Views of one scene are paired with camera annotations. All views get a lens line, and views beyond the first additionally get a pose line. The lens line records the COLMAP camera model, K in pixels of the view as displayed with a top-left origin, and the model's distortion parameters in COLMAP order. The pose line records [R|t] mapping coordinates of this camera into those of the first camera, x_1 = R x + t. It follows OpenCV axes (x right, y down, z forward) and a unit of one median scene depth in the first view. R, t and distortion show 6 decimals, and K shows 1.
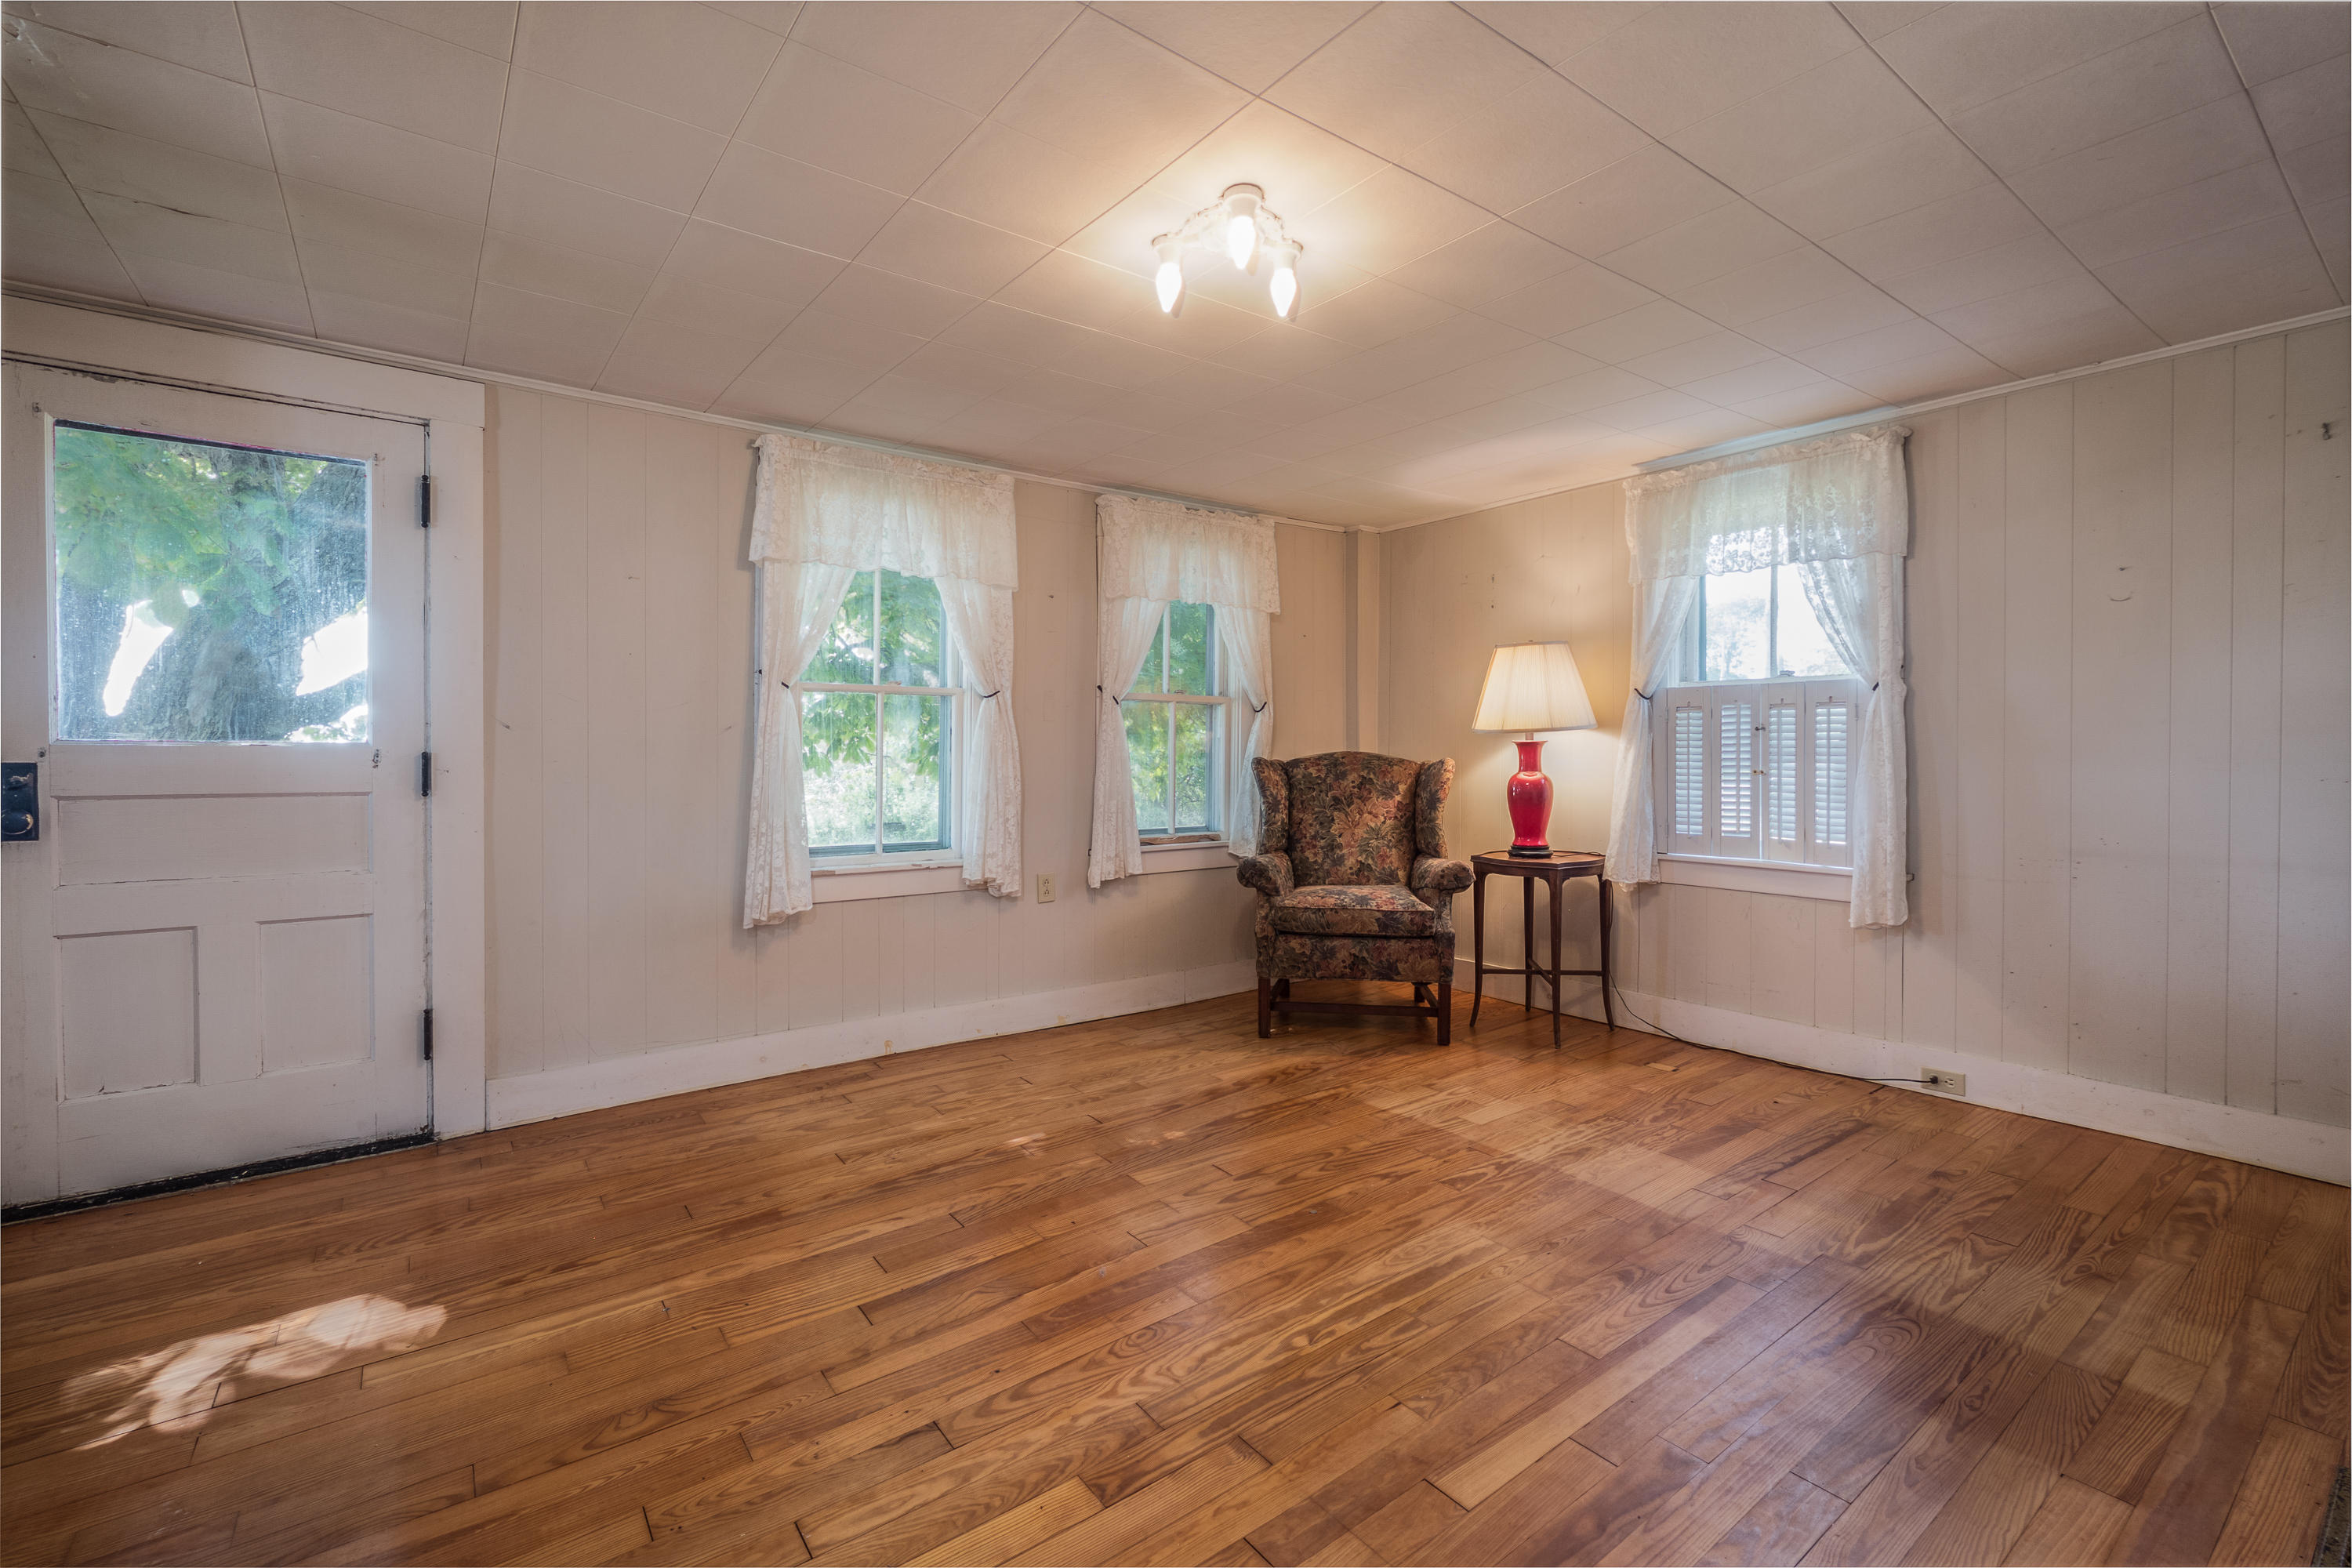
lens RADIAL K [[1025.6, 0, 1176.0], [0, 1025.6, 784.0], [0, 0, 1]] dist [-0.000738, -0.000143]
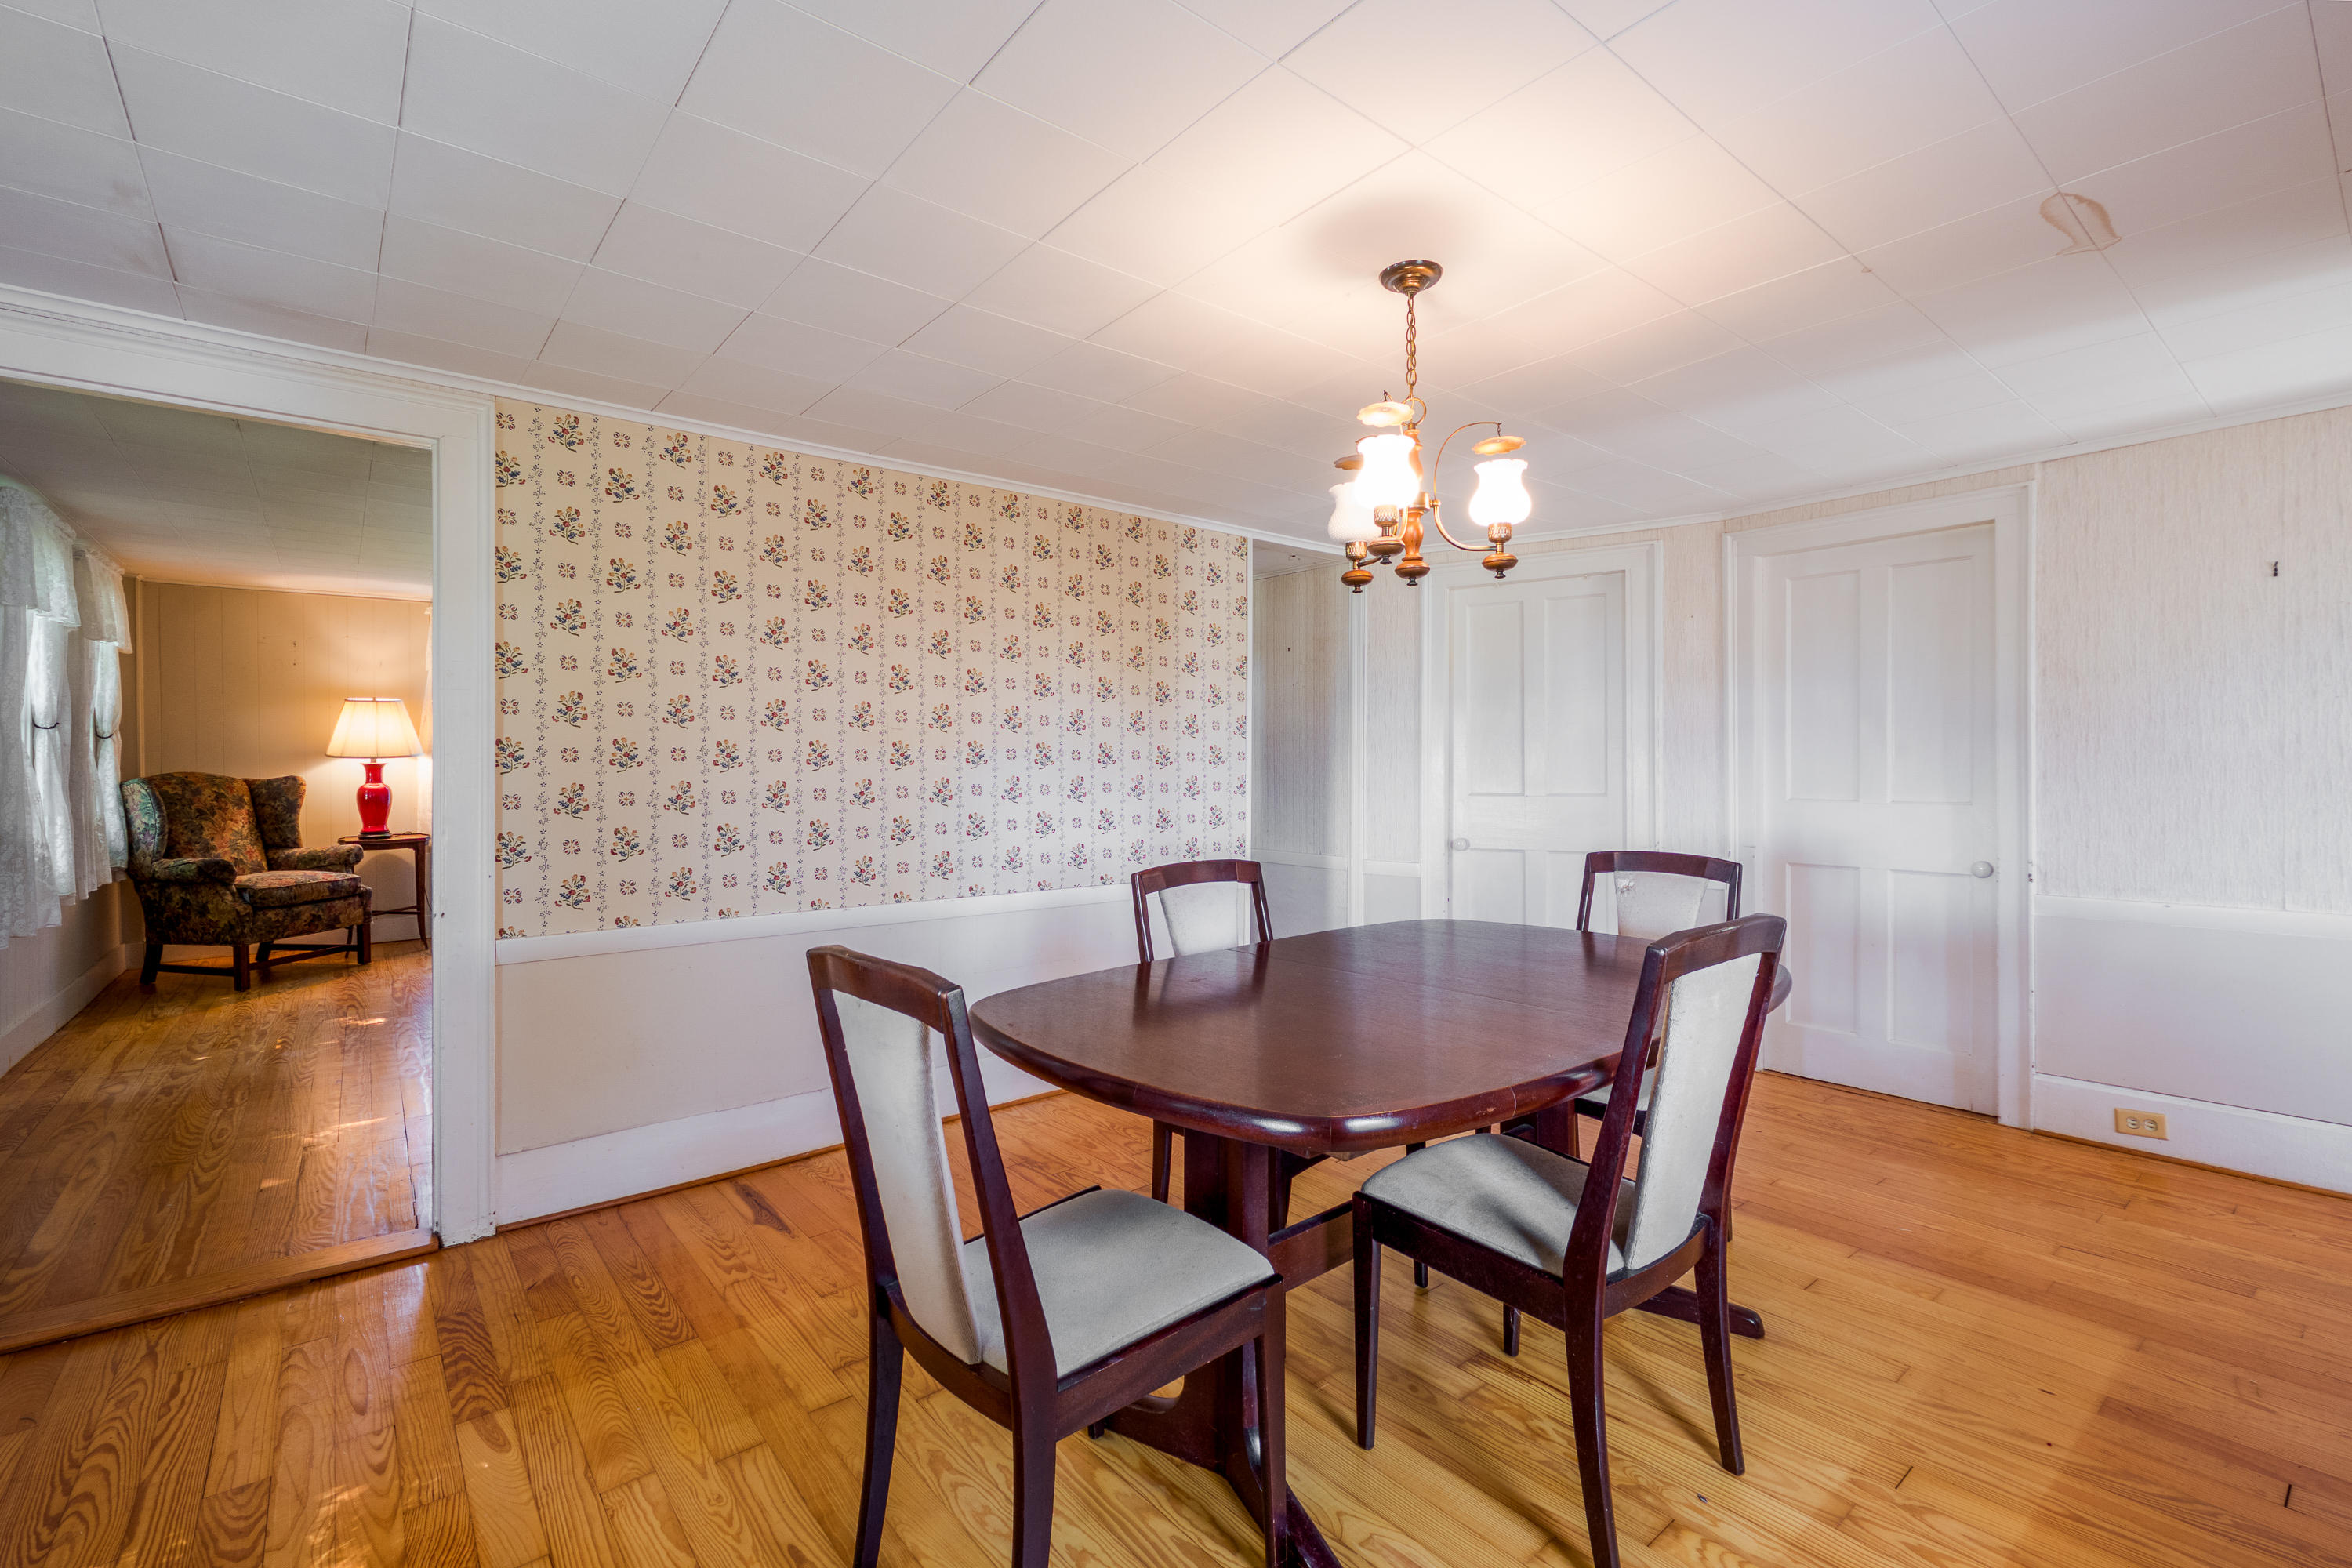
lens RADIAL K [[1049.9, 0, 1183.2], [0, 1049.9, 769.0], [0, 0, 1]] dist [-0.000927, -0.001773]
pose [[-0.045692, -0.016010, 0.998827, -1.702273], [0.032312, 0.999325, 0.017496, -0.028766], [-0.998433, 0.033074, -0.045144, -0.192586]]
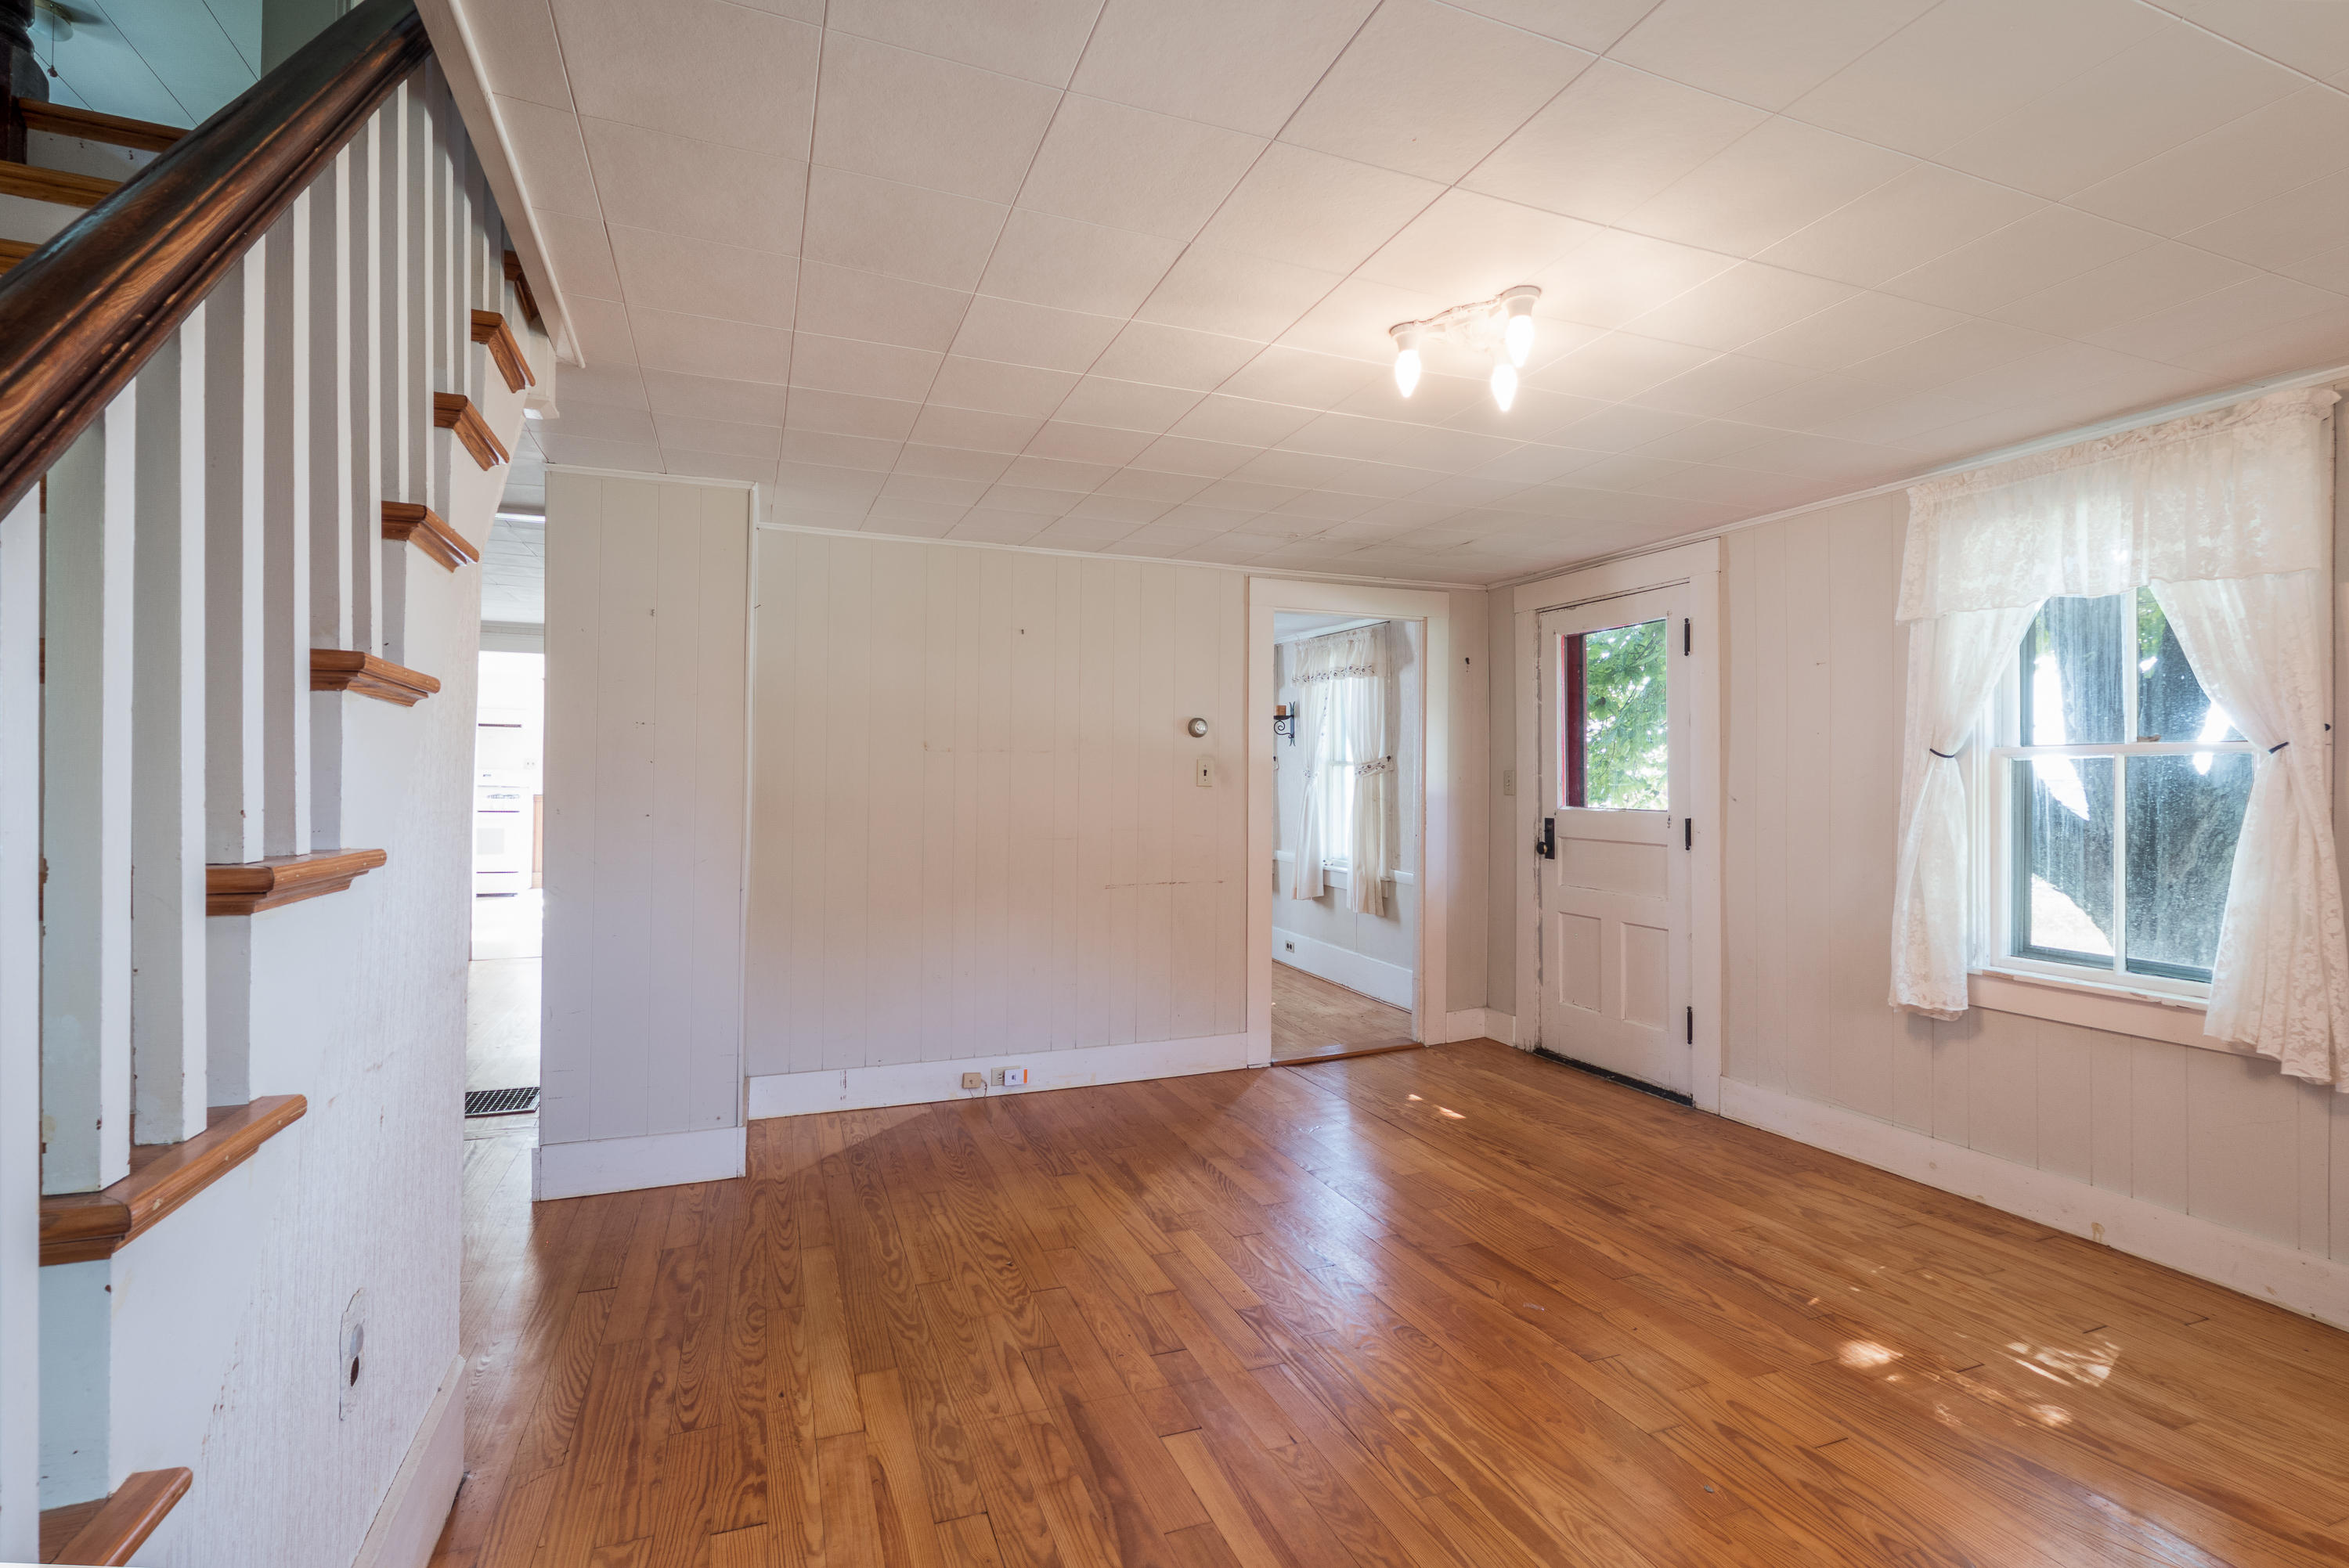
lens RADIAL K [[1056.9, 0, 1174.5], [0, 1056.9, 784.0], [0, 0, 1]] dist [-0.000698, 0.000447]
pose [[-0.259673, -0.008632, -0.965658, 0.765939], [-0.048086, 0.998835, 0.004002, -0.045208], [0.964499, 0.047474, -0.259786, 0.658810]]
